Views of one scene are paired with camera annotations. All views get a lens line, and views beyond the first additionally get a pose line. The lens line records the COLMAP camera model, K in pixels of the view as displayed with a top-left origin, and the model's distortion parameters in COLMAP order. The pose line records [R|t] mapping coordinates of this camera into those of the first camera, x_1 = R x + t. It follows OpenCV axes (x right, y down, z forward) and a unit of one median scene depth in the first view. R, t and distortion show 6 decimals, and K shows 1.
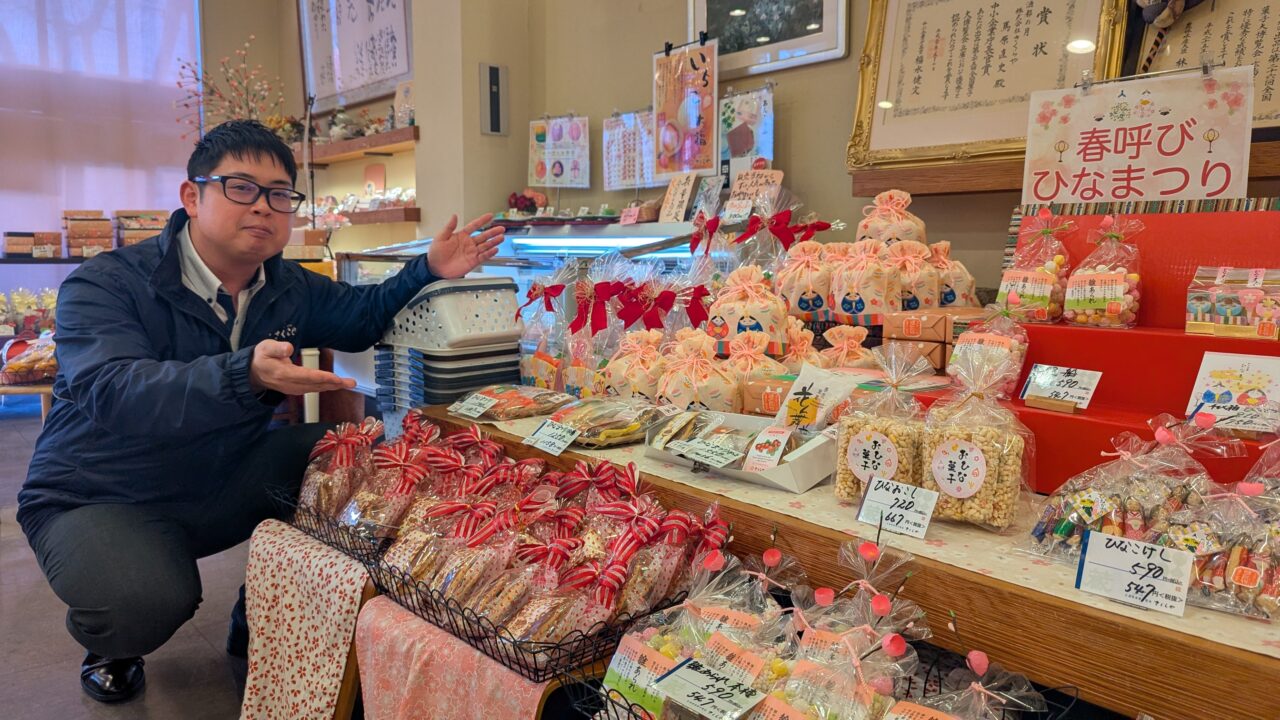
lens RADIAL K [[911.7, 0, 640.7], [0, 911.7, 340.3], [0, 0, 1]] dist [0.068854, -0.075079]
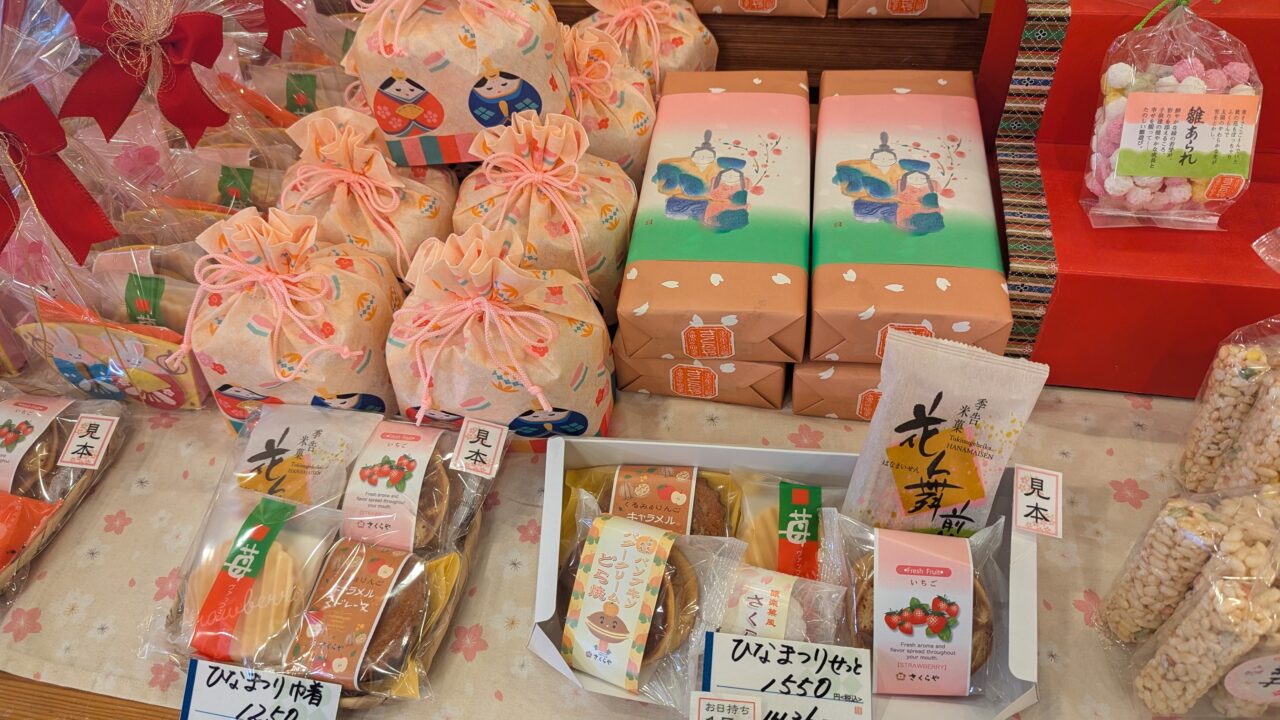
lens RADIAL K [[896.7, 0, 634.3], [0, 896.7, 362.5], [0, 0, 1]] dist [0.043134, -0.055744]
pose [[0.779455, -0.505802, 0.369613, -0.038025], [0.135796, 0.712395, 0.688515, -0.194136], [-0.611563, -0.486475, 0.623966, 0.673497]]
